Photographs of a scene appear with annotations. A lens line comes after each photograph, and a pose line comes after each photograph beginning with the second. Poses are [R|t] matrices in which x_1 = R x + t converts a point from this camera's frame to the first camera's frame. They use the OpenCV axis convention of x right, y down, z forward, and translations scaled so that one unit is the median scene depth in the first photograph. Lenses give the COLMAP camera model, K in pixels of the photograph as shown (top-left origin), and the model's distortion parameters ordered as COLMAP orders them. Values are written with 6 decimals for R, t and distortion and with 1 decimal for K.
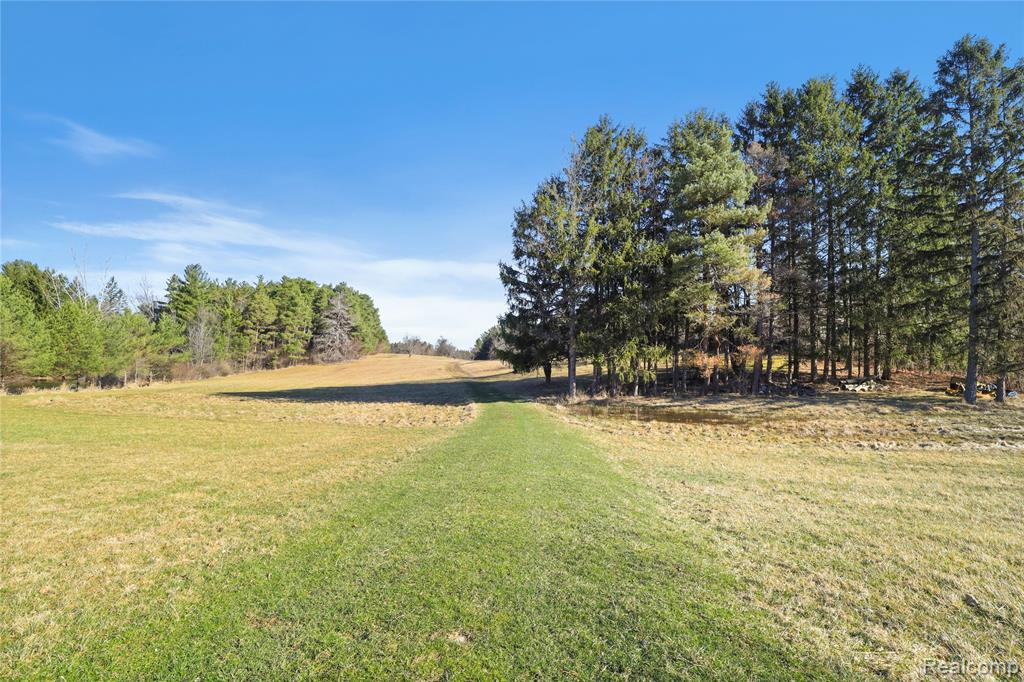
lens RADIAL K [[471.9, 0, 512.0], [0, 471.9, 341.0], [0, 0, 1]] dist [-0.022063, -0.000042]
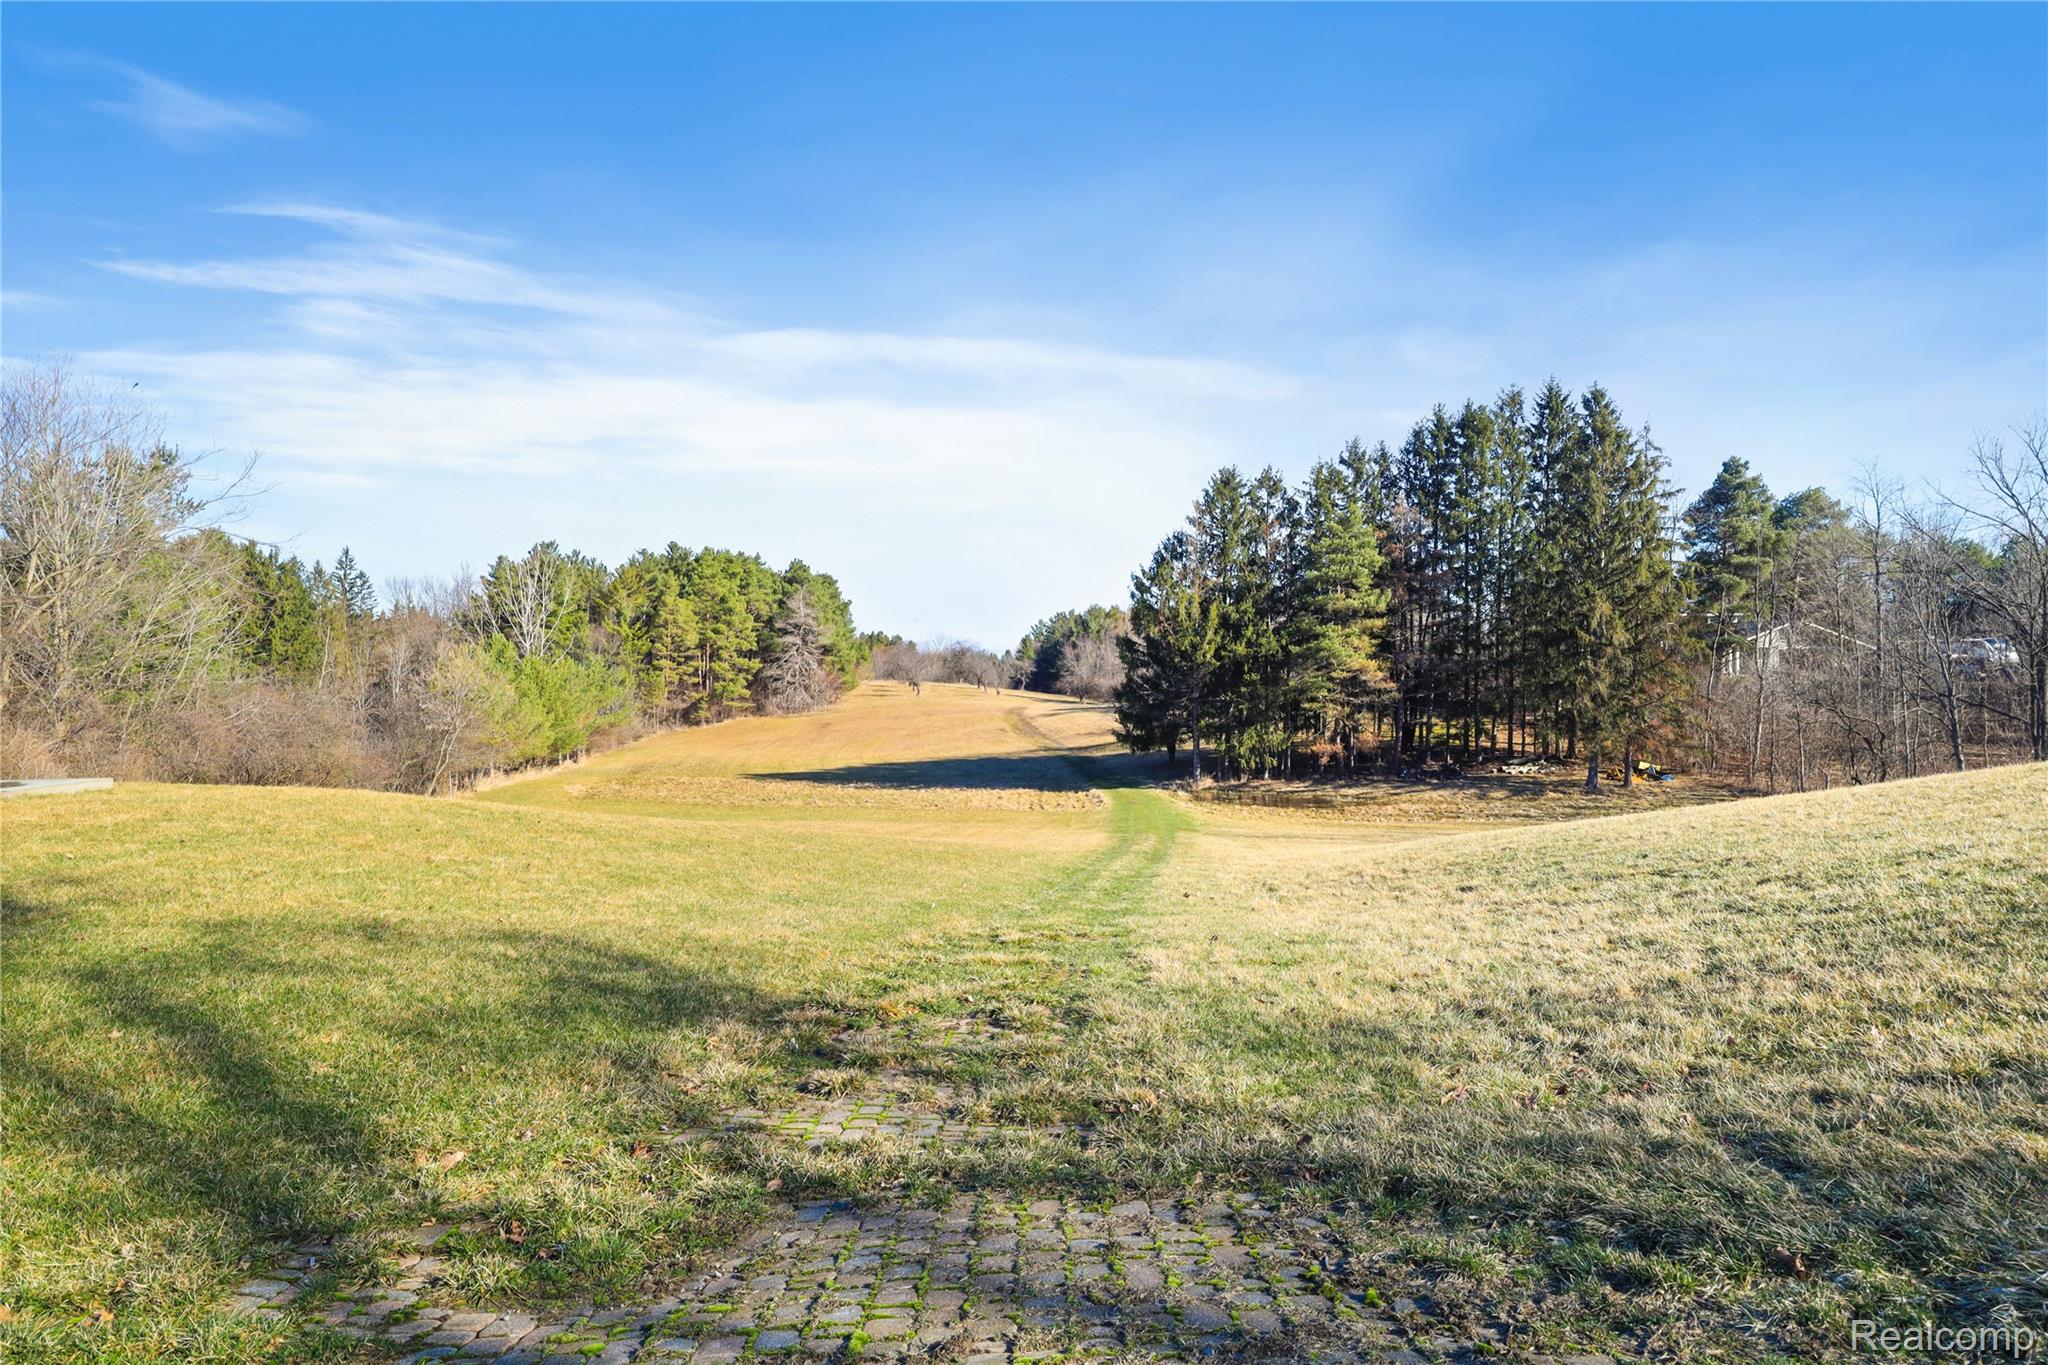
lens RADIAL K [[1164.6, 0, 1024.0], [0, 1164.6, 682.5], [0, 0, 1]] dist [-0.004849, -0.000423]
pose [[0.998268, -0.012215, -0.057550, -0.024844], [0.015320, 0.998433, 0.053819, -0.064735], [0.056803, -0.054607, 0.996891, -0.411078]]
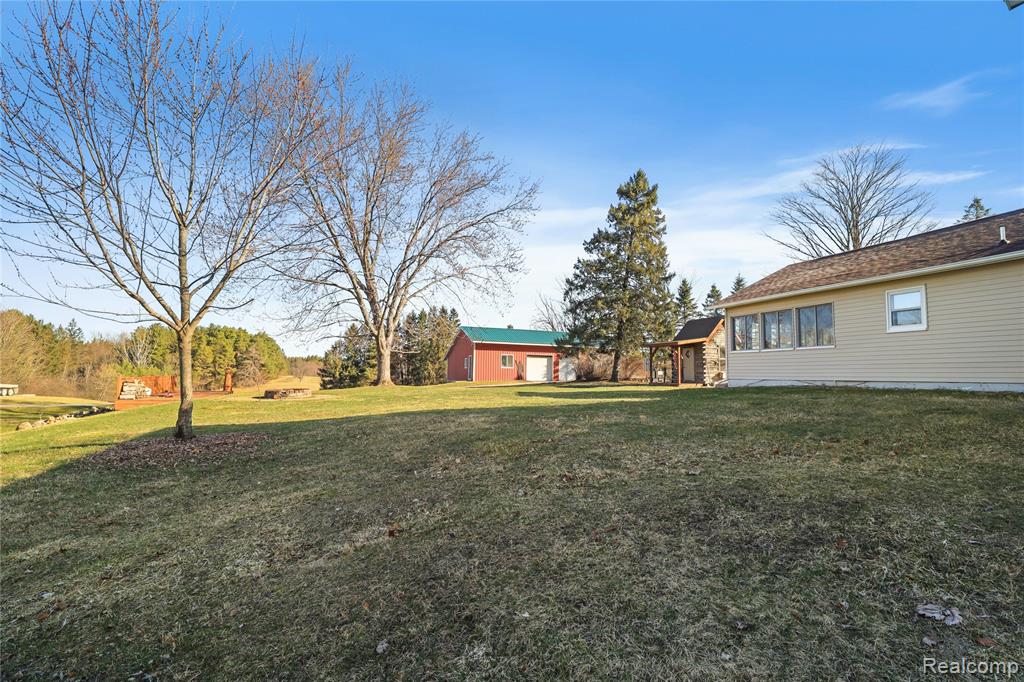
lens RADIAL K [[471.9, 0, 512.0], [0, 471.9, 341.0], [0, 0, 1]] dist [-0.022063, -0.000042]
pose [[0.983962, 0.025628, 0.176530, 0.241275], [-0.022225, 0.999528, -0.021223, -0.104179], [-0.176990, 0.016960, 0.984066, -0.814075]]
